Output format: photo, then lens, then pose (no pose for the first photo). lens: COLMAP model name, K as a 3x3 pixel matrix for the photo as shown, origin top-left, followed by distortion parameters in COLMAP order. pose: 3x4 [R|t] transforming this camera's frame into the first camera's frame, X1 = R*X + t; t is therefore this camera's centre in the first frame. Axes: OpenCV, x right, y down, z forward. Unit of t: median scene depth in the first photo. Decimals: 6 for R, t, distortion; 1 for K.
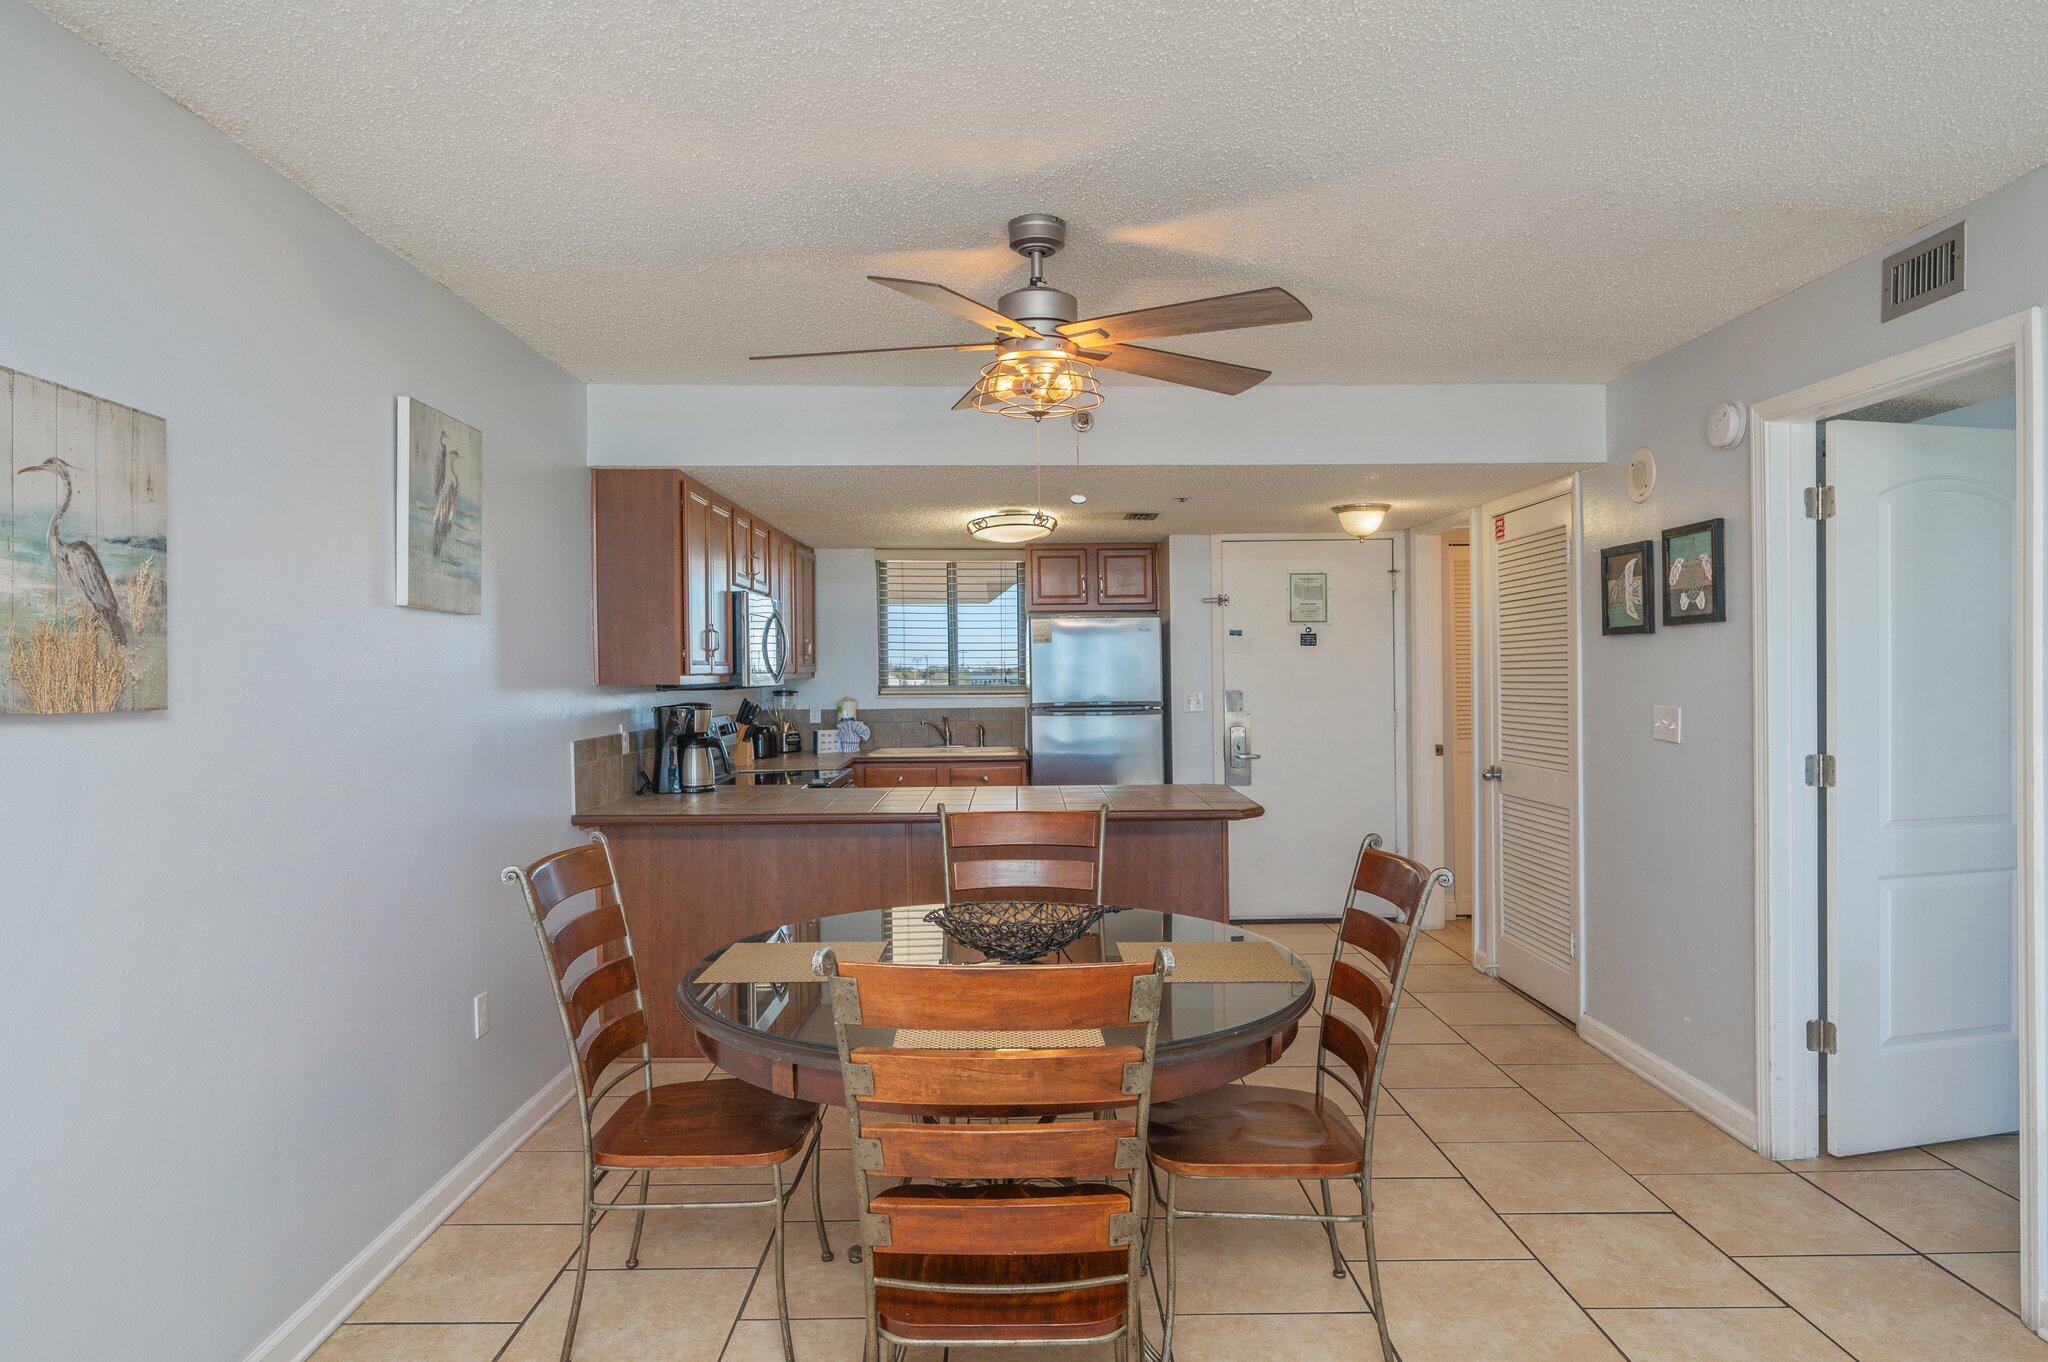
lens RADIAL K [[1201.0, 0, 1036.3], [0, 1201.0, 679.6], [0, 0, 1]] dist [0.002071, 0.001136]
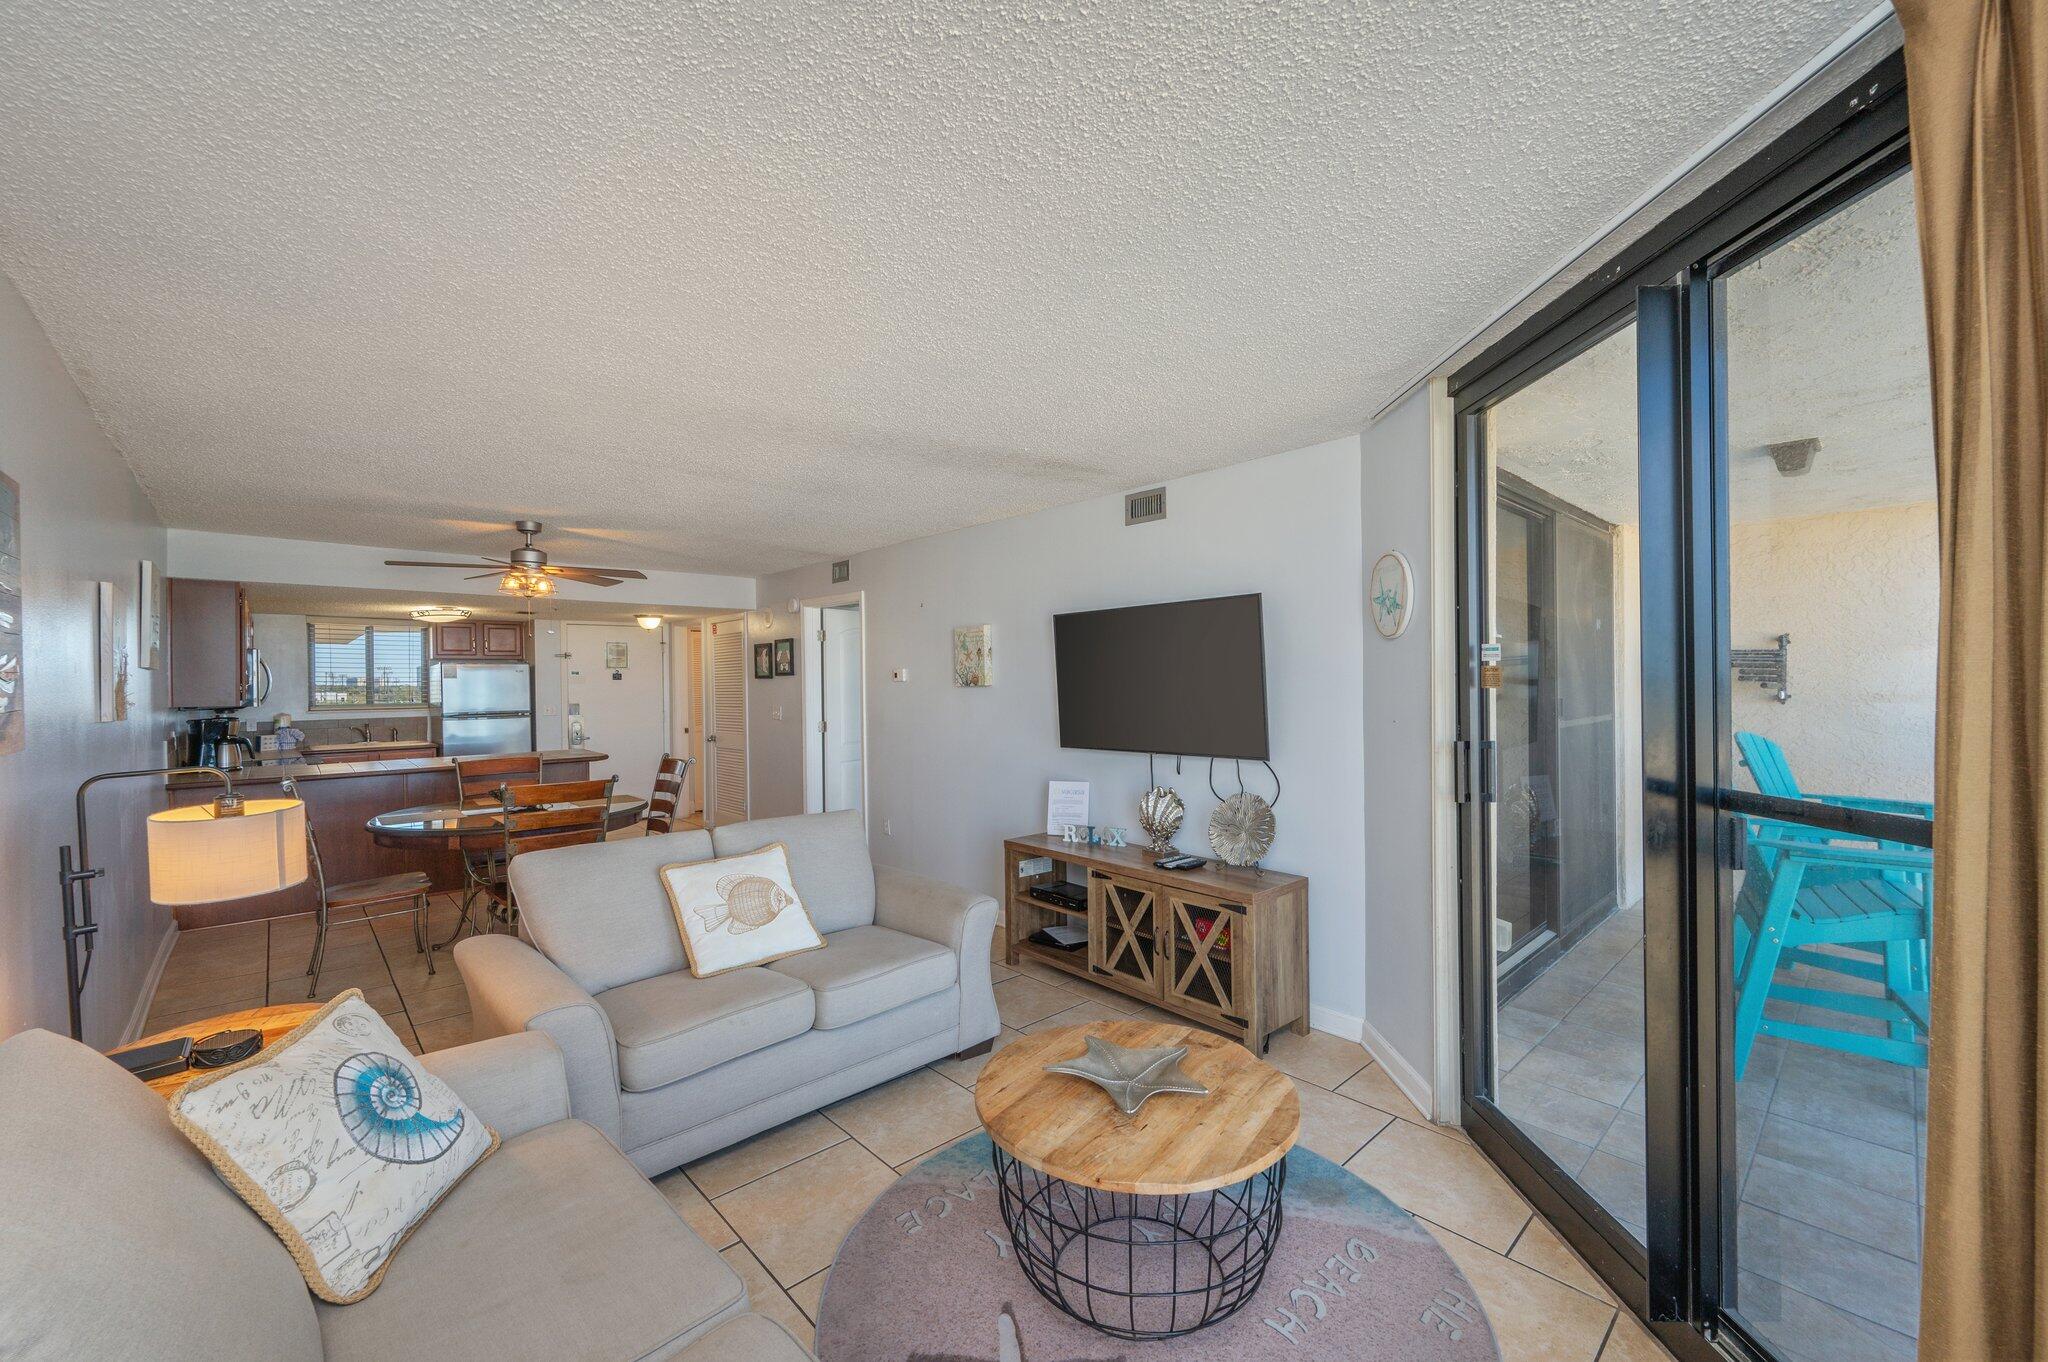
lens RADIAL K [[807.0, 0, 1030.3], [0, 807.0, 677.1], [0, 0, 1]] dist [-0.000539, 0.000029]
pose [[0.743804, 0.002510, 0.668393, -0.150307], [0.010772, 0.999818, -0.015742, -0.005059], [-0.668311, 0.018909, 0.743641, -0.422127]]
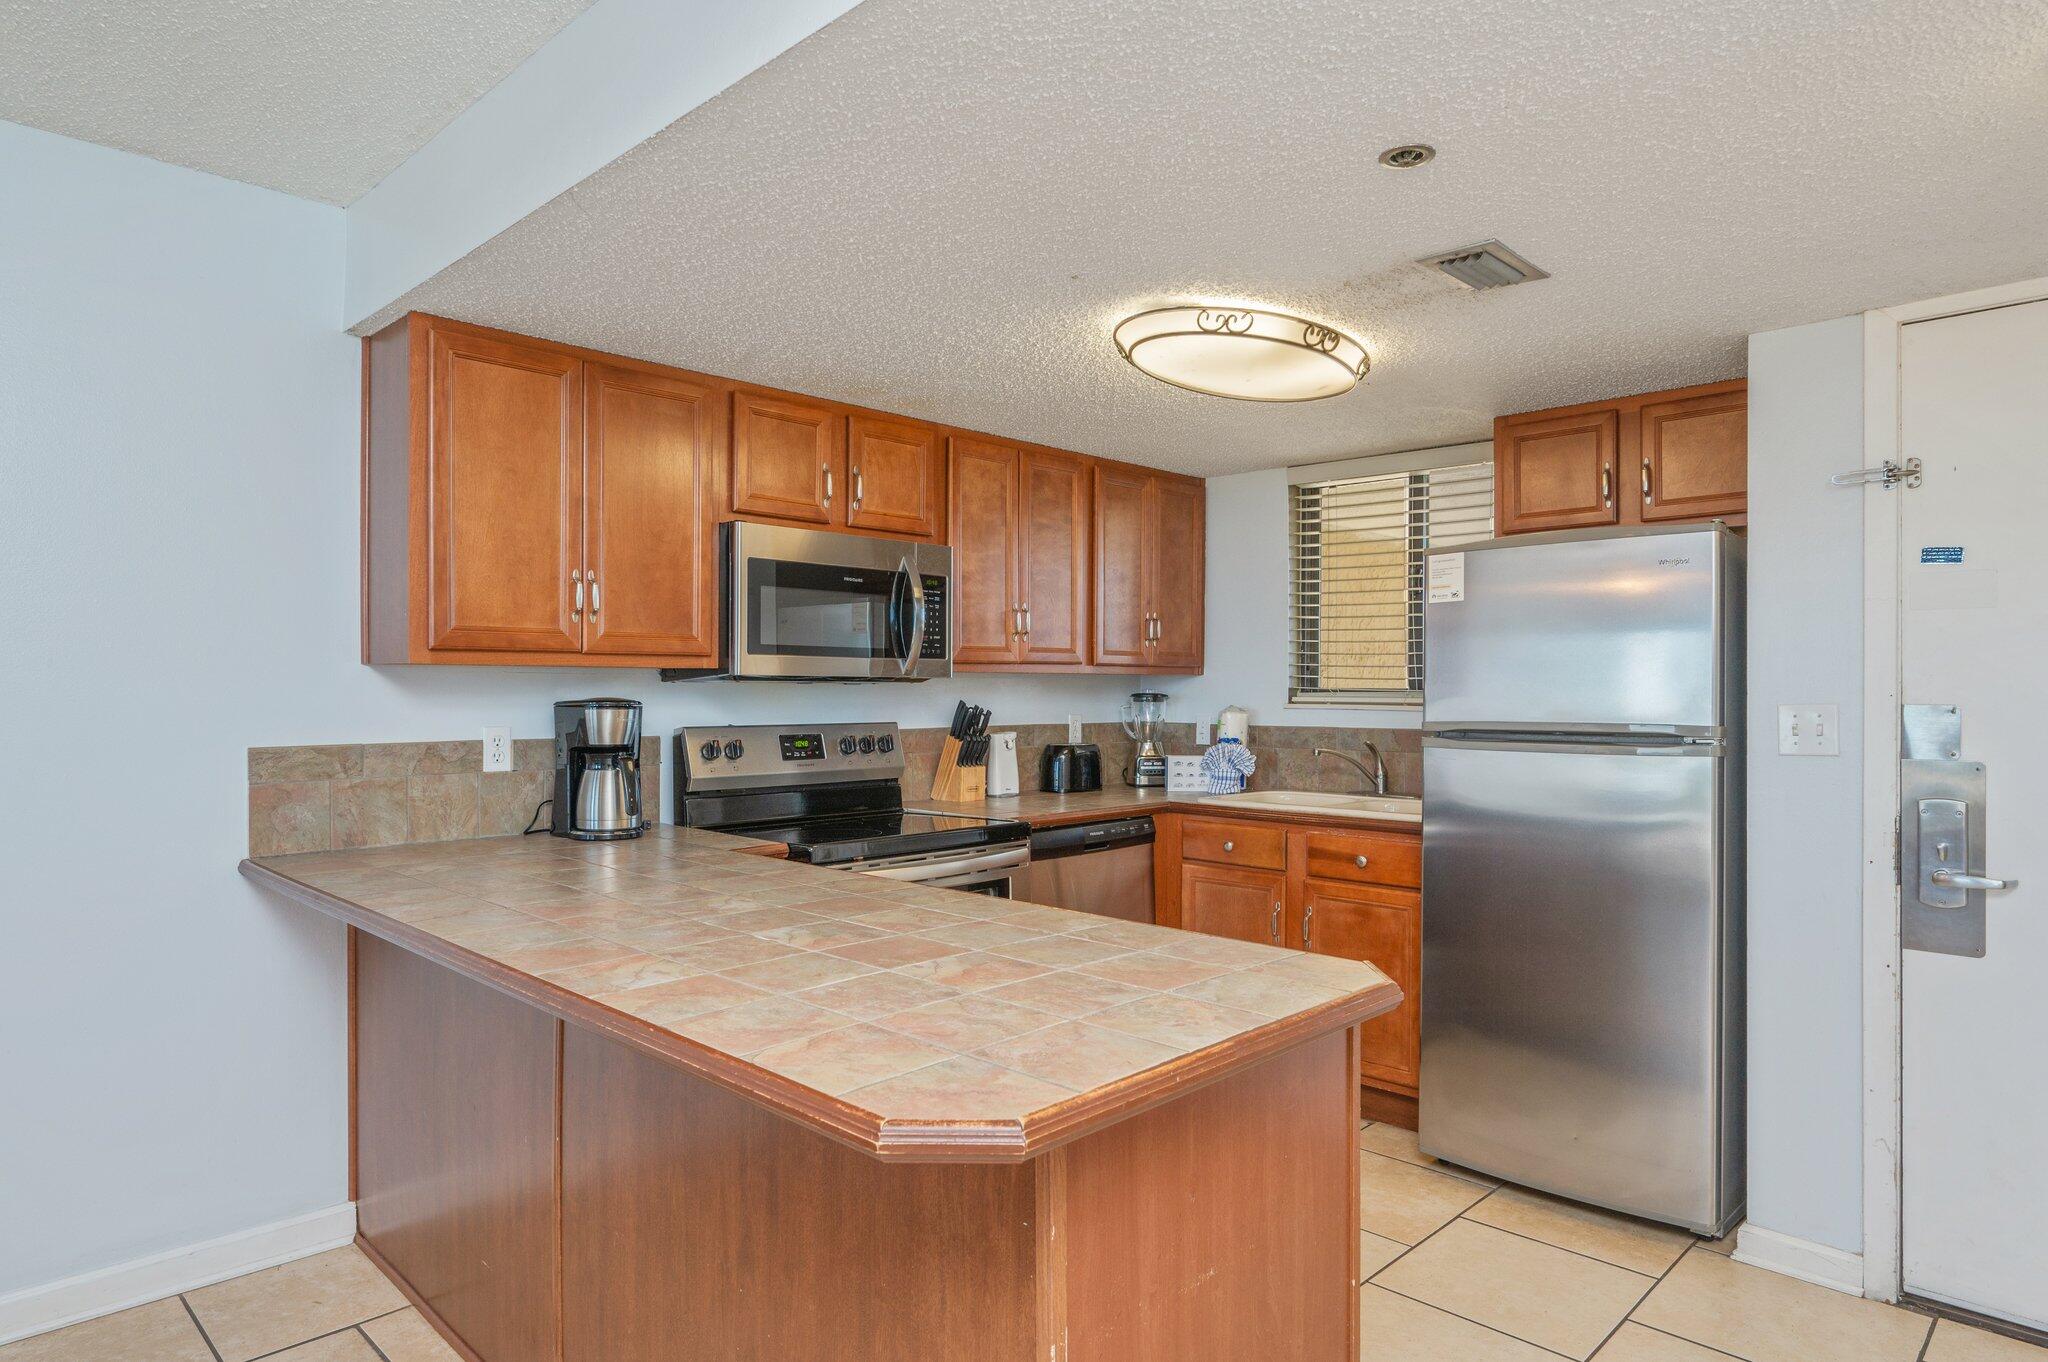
lens RADIAL K [[1201.0, 0, 1036.3], [0, 1201.0, 679.6], [0, 0, 1]] dist [0.002071, 0.001136]
pose [[0.705764, 0.005300, -0.708427, 0.235667], [-0.015034, 0.999859, -0.007497, 0.008152], [0.708288, 0.015941, 0.705744, 0.530777]]
